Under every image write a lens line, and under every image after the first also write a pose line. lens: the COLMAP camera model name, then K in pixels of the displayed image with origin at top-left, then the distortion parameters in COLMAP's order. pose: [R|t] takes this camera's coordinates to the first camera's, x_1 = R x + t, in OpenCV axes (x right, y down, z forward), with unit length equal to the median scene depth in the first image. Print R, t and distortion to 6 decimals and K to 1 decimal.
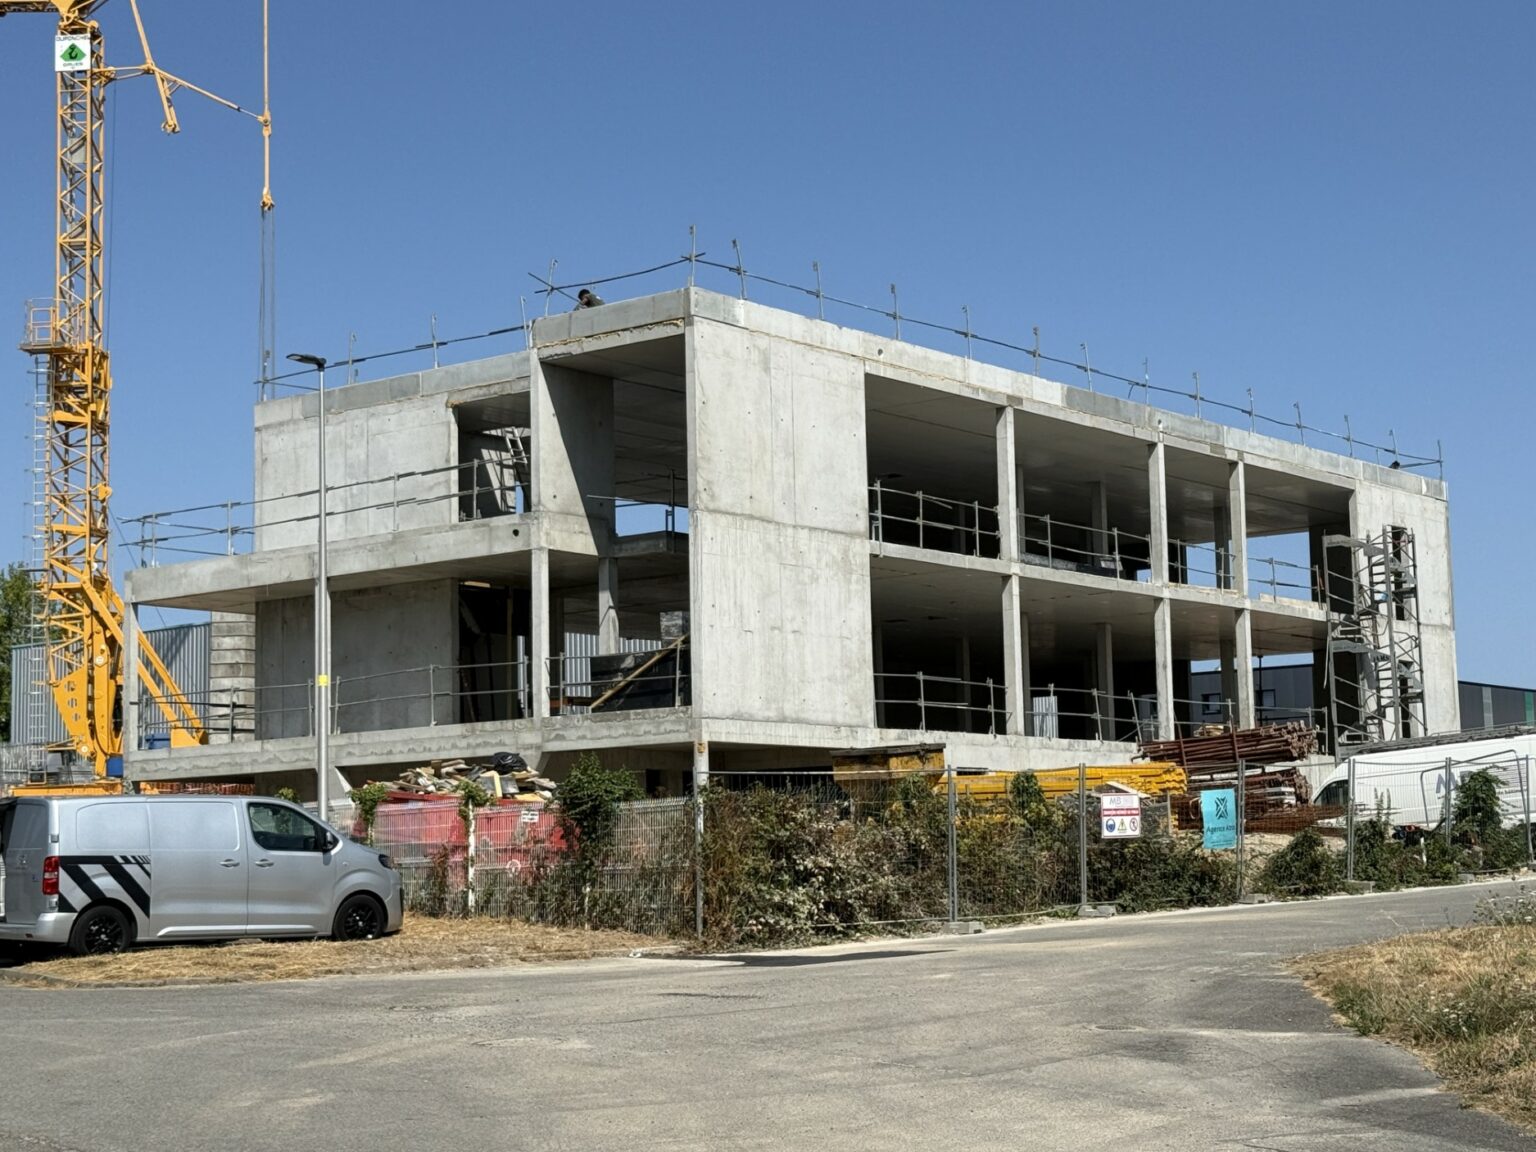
lens RADIAL K [[2566.3, 0, 767.4], [0, 2566.3, 575.2], [0, 0, 1]] dist [-0.037205, 0.000000]
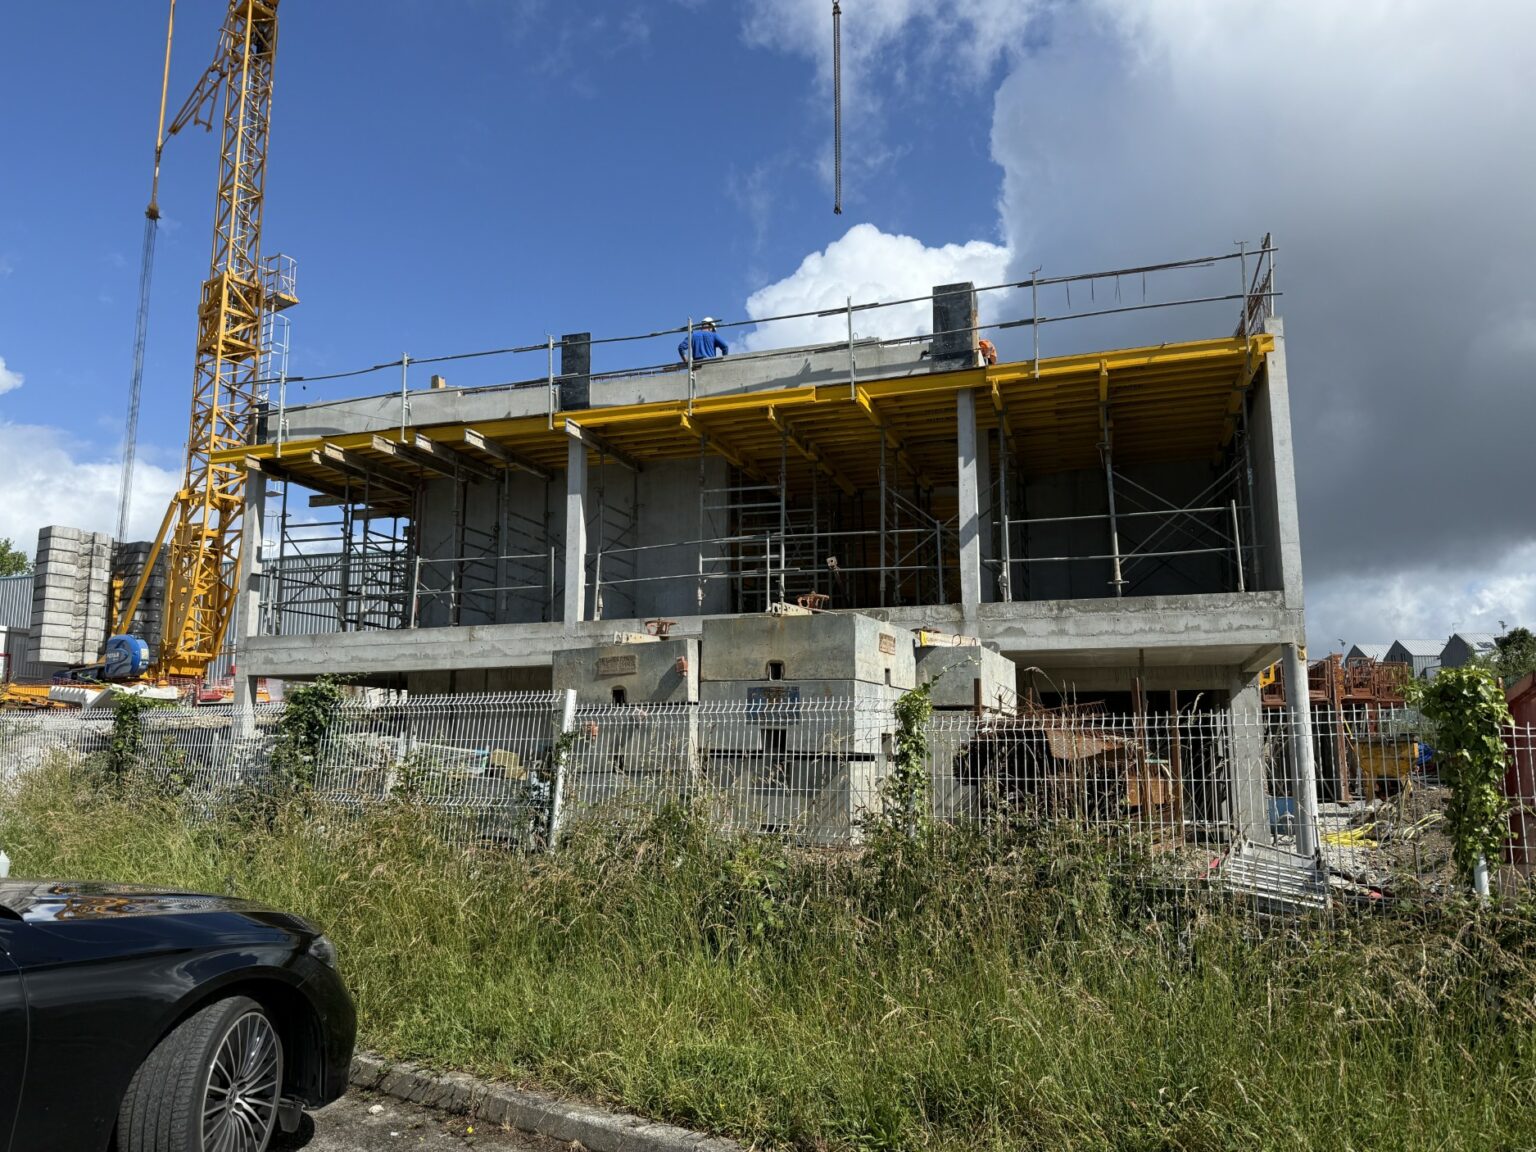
lens RADIAL K [[1109.4, 0, 762.4], [0, 1109.4, 581.3], [0, 0, 1]] dist [0.059524, -0.003409]
pose [[0.943815, 0.073144, 0.322278, -0.225540], [-0.061397, 0.997031, -0.046481, 0.061871], [-0.324720, 0.024082, 0.945503, 0.665877]]
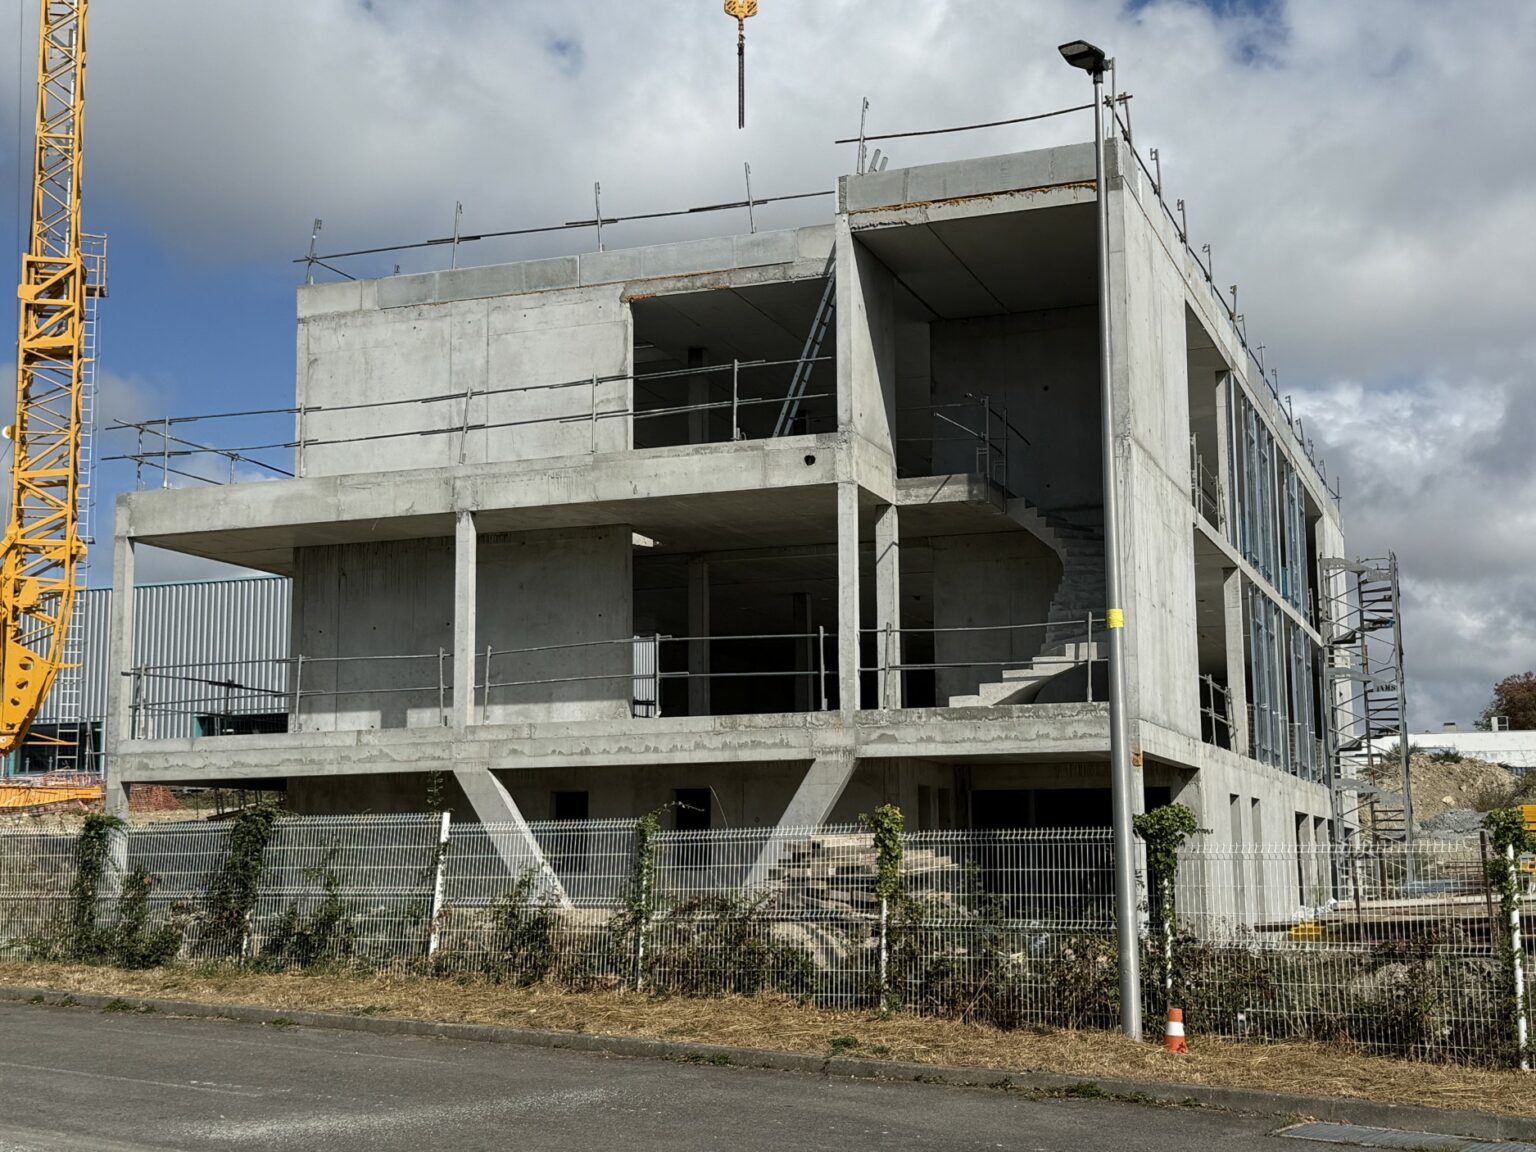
lens RADIAL K [[2064.4, 0, 771.4], [0, 2064.4, 573.8], [0, 0, 1]] dist [0.089570, 0.000000]
pose [[0.956498, 0.057072, 0.286103, -0.258679], [-0.049590, 0.998213, -0.033335, 0.034247], [-0.287494, 0.017697, 0.957619, 0.404772]]
